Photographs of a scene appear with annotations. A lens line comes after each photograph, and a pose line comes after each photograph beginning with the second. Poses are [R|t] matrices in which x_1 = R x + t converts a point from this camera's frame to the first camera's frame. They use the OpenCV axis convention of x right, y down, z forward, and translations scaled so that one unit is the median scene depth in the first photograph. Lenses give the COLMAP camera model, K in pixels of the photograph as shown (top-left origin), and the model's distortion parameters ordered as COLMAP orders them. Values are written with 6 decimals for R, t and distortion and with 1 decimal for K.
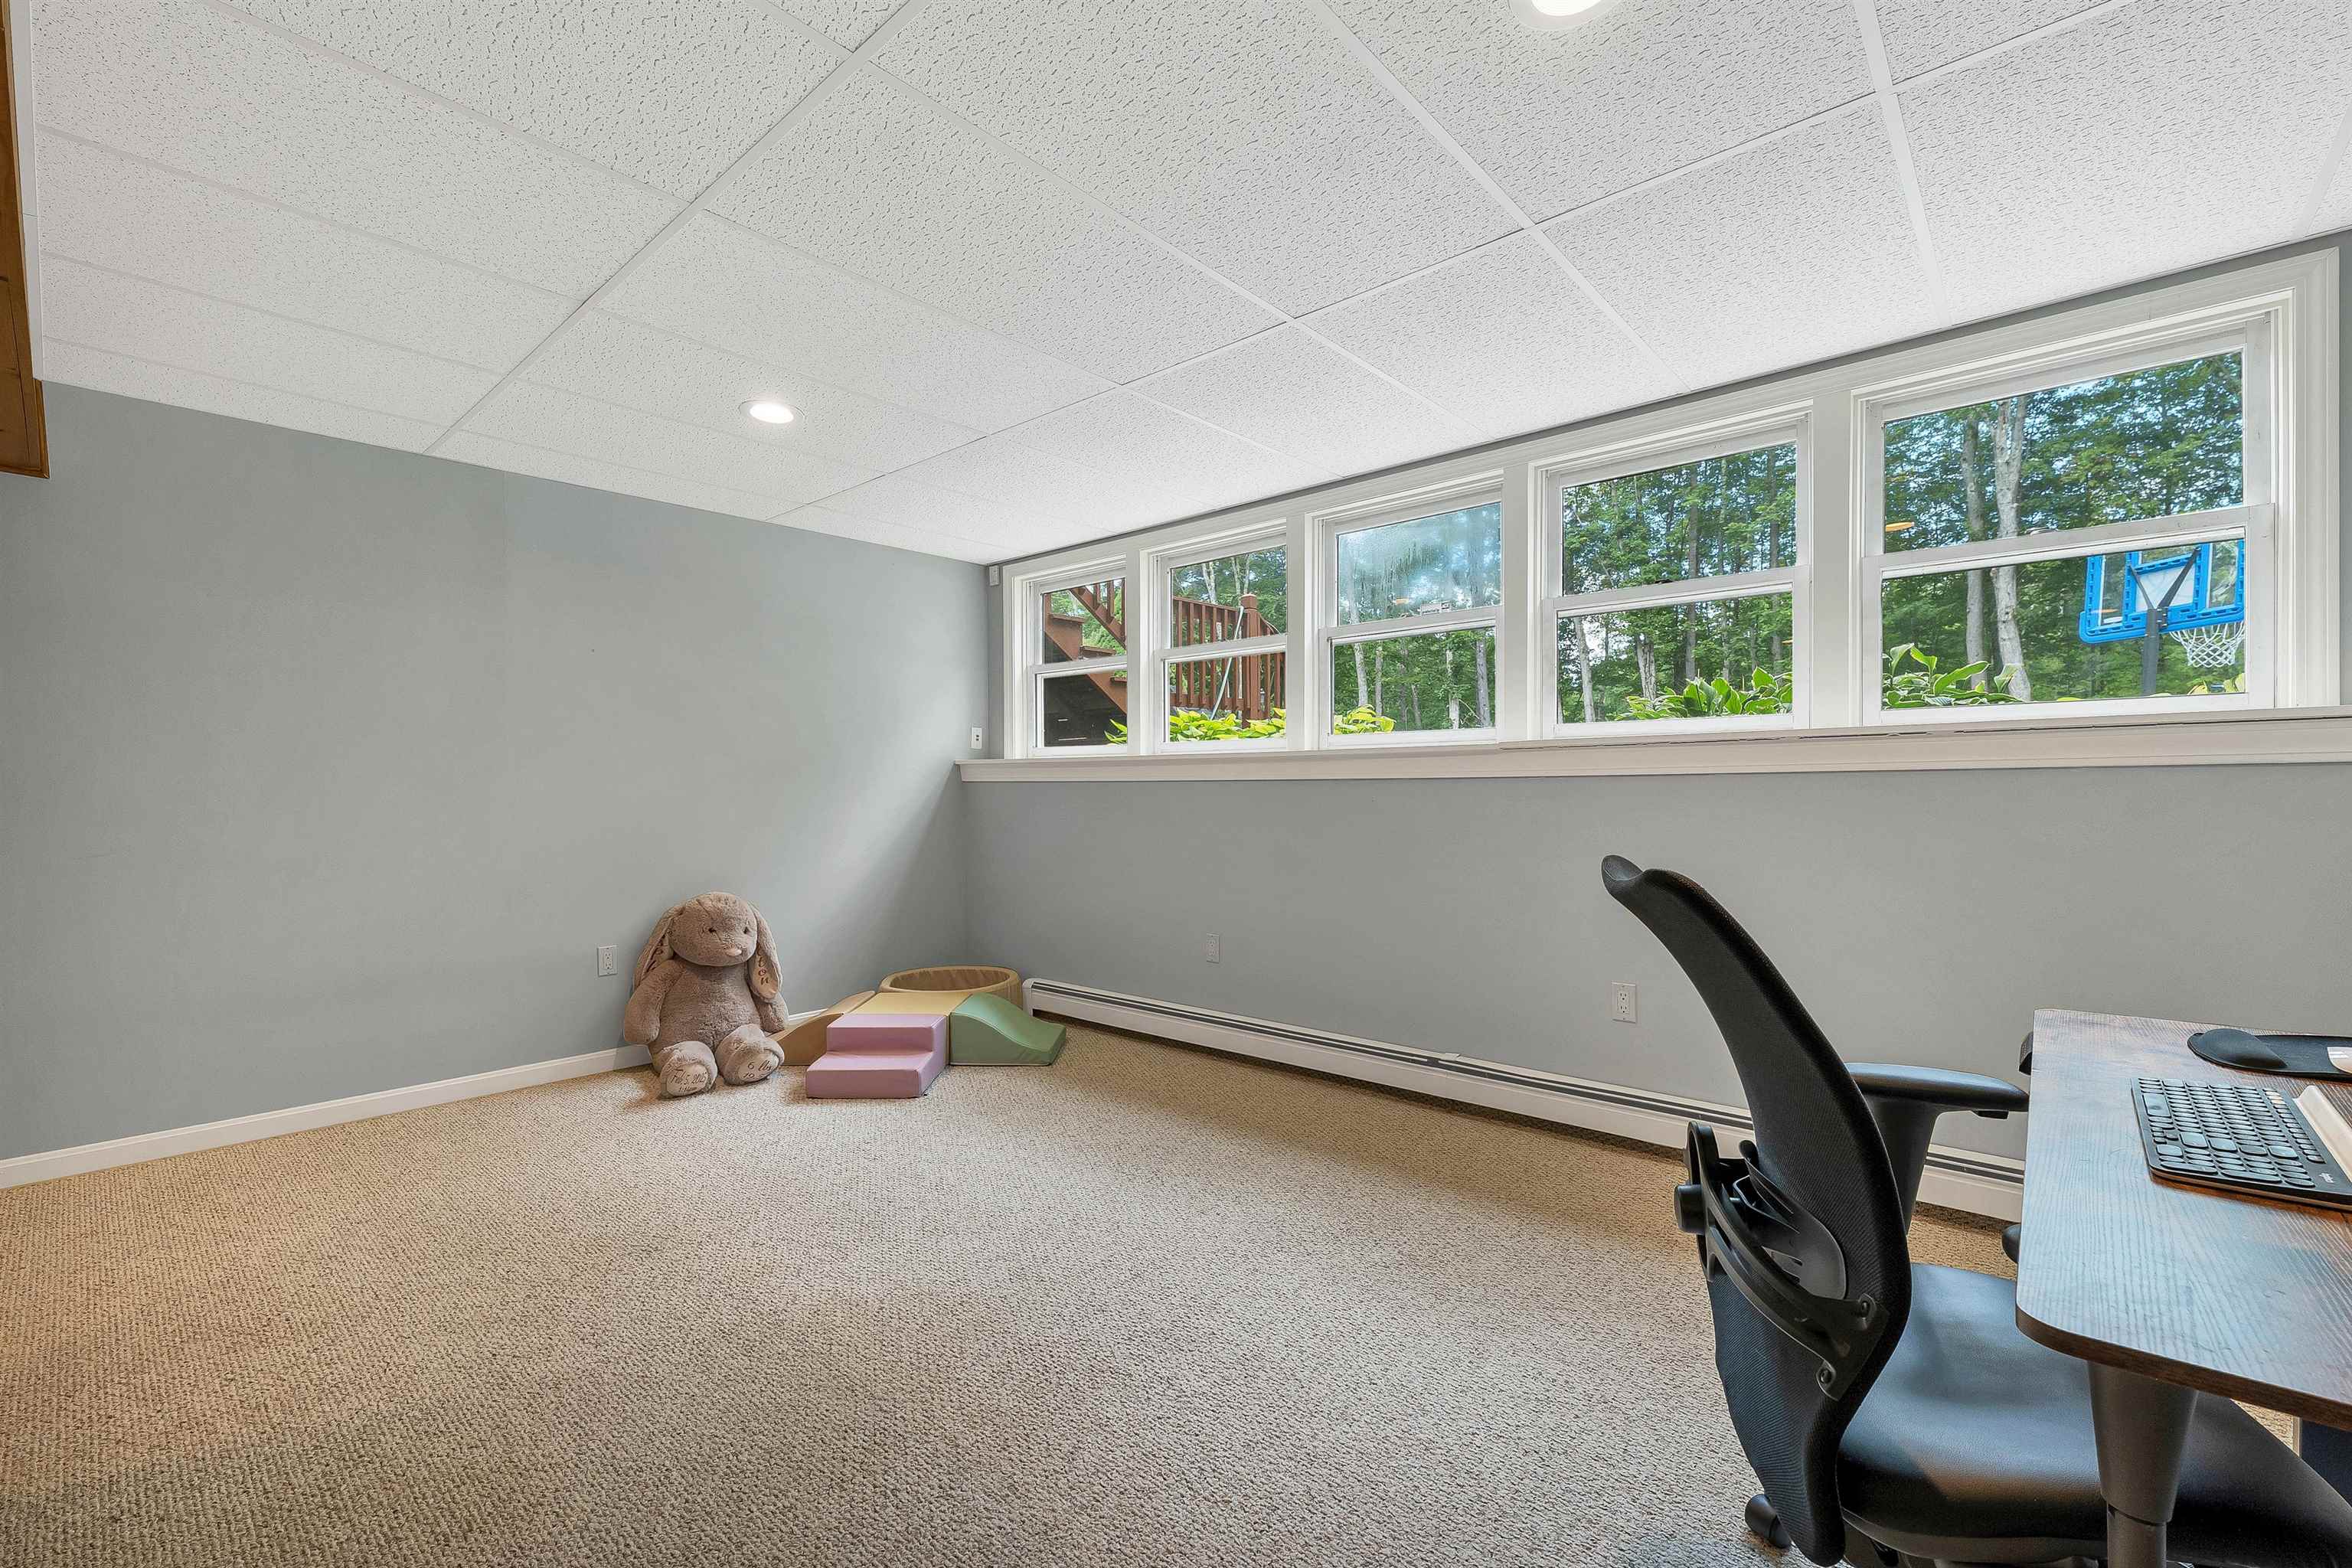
lens RADIAL K [[979.8, 0, 1182.5], [0, 979.8, 788.7], [0, 0, 1]] dist [0.001316, -0.000069]
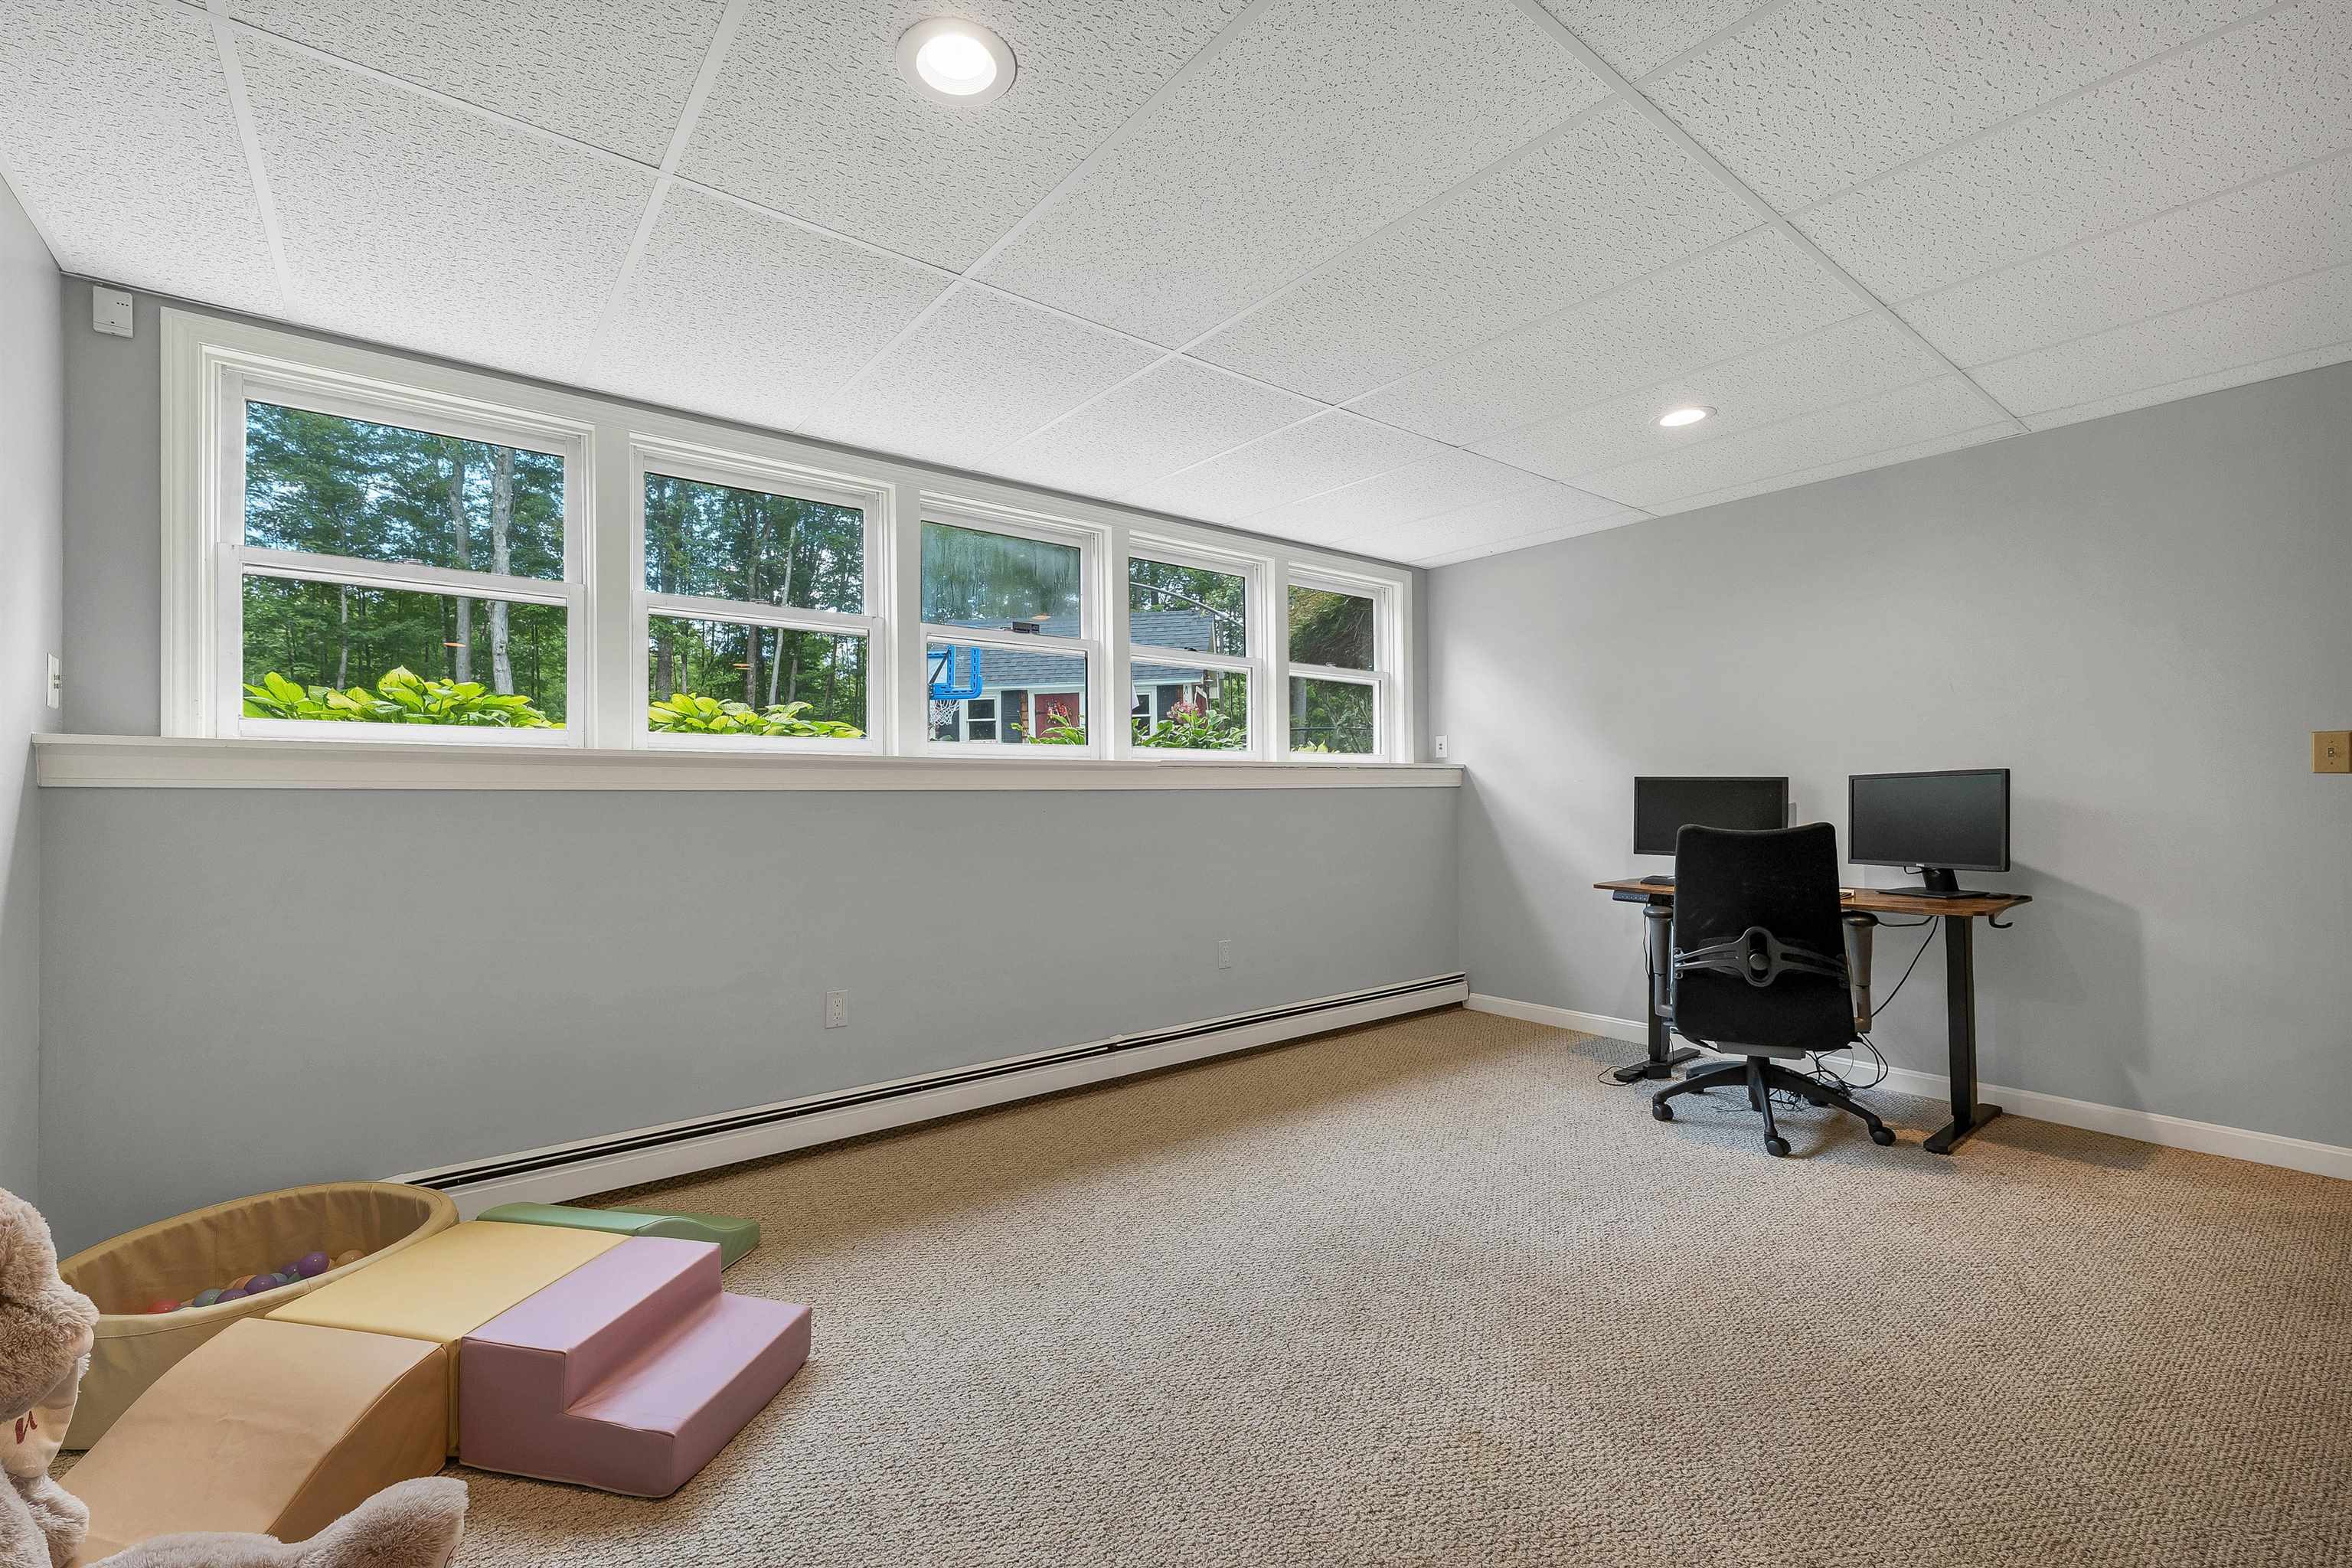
lens RADIAL K [[979.8, 0, 1190.8], [0, 979.8, 794.2], [0, 0, 1]] dist [0.001316, -0.000069]
pose [[0.187694, 0.008551, 0.982190, -0.601985], [0.009173, 0.999903, -0.010459, 0.004400], [-0.982185, 0.010972, 0.187597, 0.520205]]
